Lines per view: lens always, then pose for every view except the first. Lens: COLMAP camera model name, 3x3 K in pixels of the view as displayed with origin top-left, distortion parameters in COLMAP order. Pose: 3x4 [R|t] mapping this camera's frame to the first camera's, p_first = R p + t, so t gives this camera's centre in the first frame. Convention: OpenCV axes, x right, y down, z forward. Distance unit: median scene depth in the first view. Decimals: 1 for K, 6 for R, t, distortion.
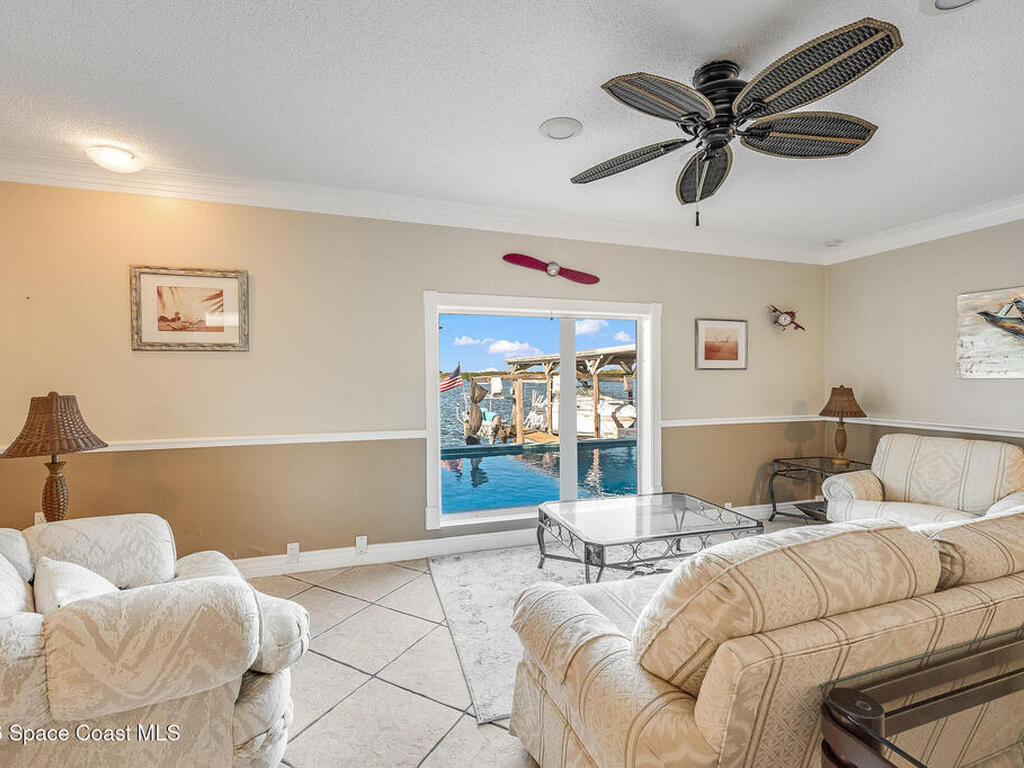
lens RADIAL K [[468.0, 0, 511.8], [0, 468.0, 385.4], [0, 0, 1]] dist [-0.000115, -0.000069]
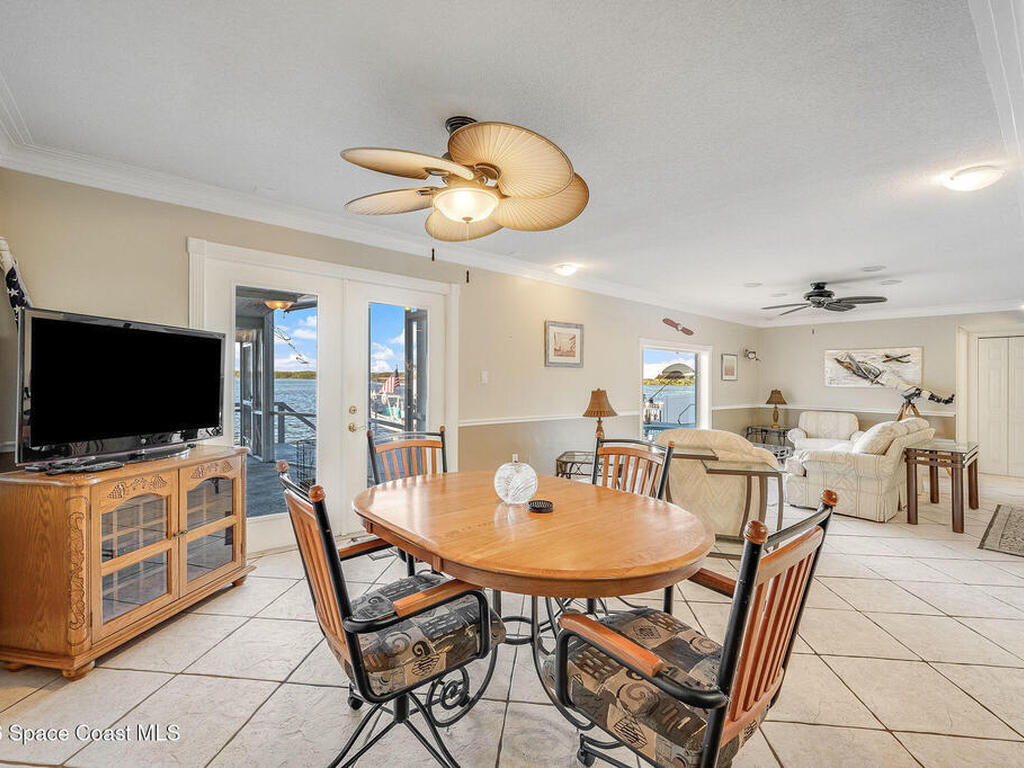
lens RADIAL K [[467.7, 0, 513.7], [0, 467.7, 380.0], [0, 0, 1]] dist [0.002726, 0.000336]
pose [[0.924806, 0.017449, 0.380039, -1.387326], [-0.011534, 0.999774, -0.017834, 0.011280], [-0.380264, 0.012110, 0.924799, -0.561333]]
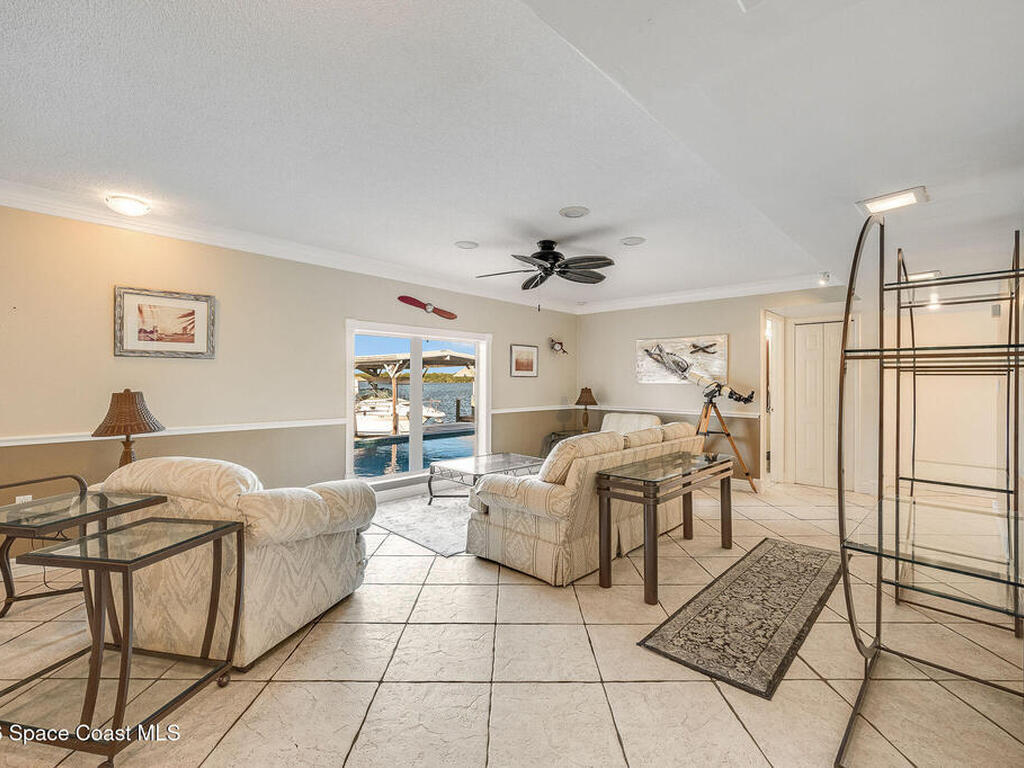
lens RADIAL K [[458.4, 0, 515.6], [0, 458.4, 381.3], [0, 0, 1]] dist [-0.001149, -0.000029]
pose [[0.883890, 0.008356, 0.467619, -0.382496], [-0.001143, 0.999876, -0.015707, 0.006923], [-0.467693, 0.013348, 0.883790, -0.451781]]
